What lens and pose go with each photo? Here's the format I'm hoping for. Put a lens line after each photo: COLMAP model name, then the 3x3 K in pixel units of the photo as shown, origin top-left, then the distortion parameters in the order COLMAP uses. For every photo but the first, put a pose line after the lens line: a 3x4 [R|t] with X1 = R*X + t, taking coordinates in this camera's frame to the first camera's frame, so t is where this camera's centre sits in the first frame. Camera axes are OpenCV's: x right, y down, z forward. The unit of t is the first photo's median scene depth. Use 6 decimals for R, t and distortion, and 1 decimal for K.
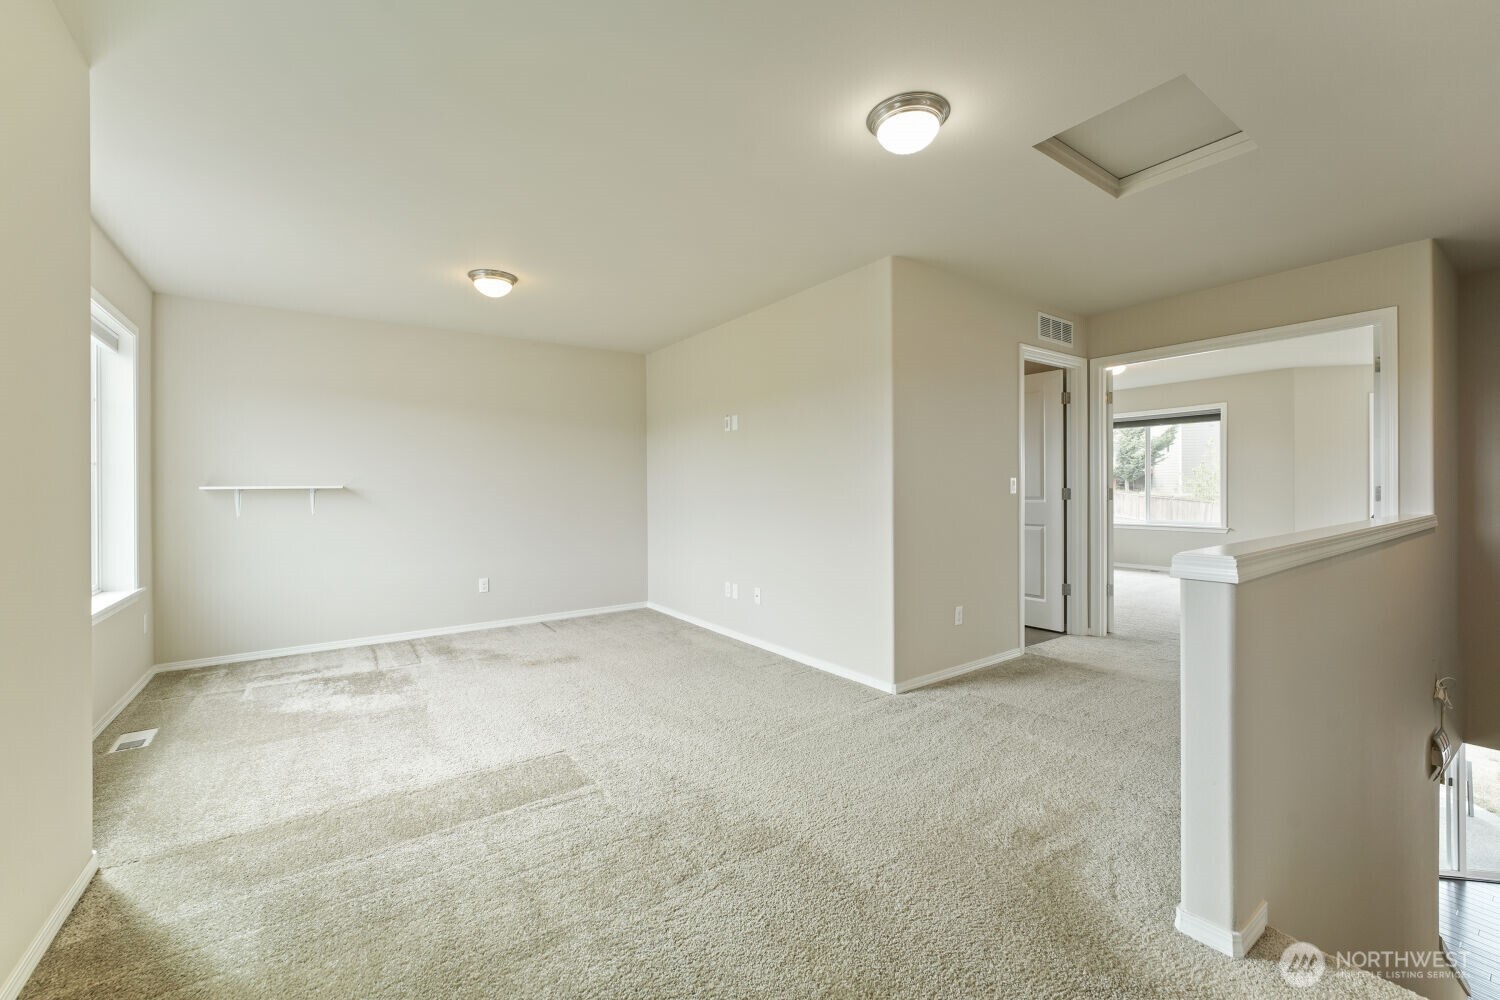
lens RADIAL K [[598.8, 0, 745.1], [0, 598.8, 498.2], [0, 0, 1]] dist [-0.011417, 0.002607]
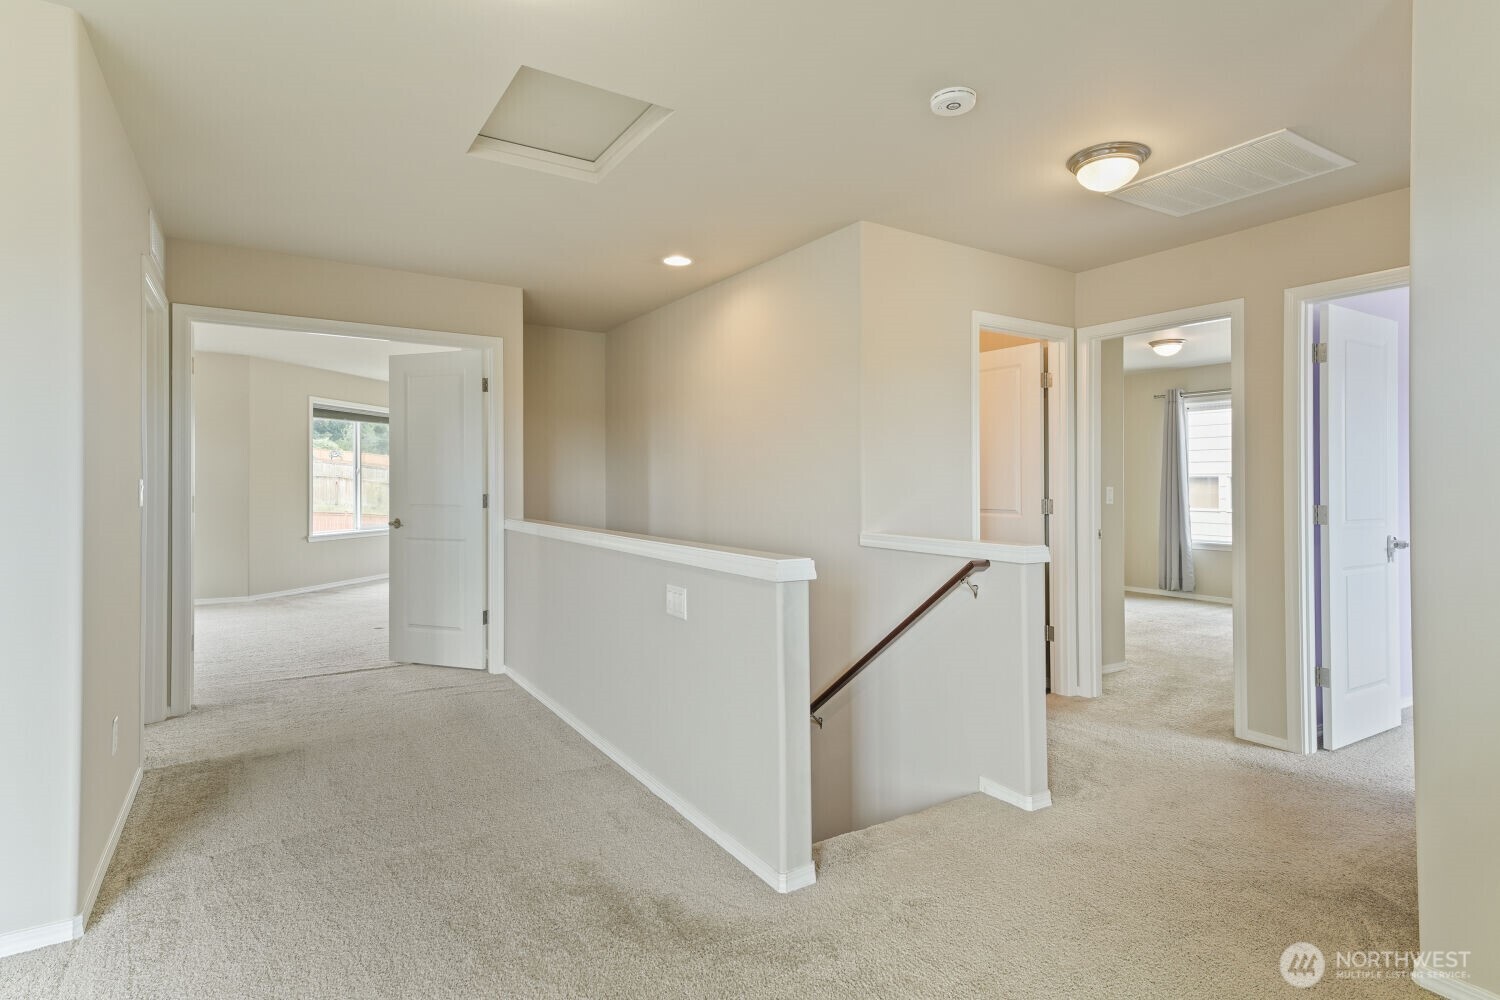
lens RADIAL K [[765.3, 0, 743.8], [0, 765.3, 488.1], [0, 0, 1]] dist [0.005984, 0.000397]
pose [[0.055219, 0.008422, 0.998439, -0.350409], [0.006371, 0.999941, -0.008787, -0.017671], [-0.998454, 0.006846, 0.055162, 0.460620]]
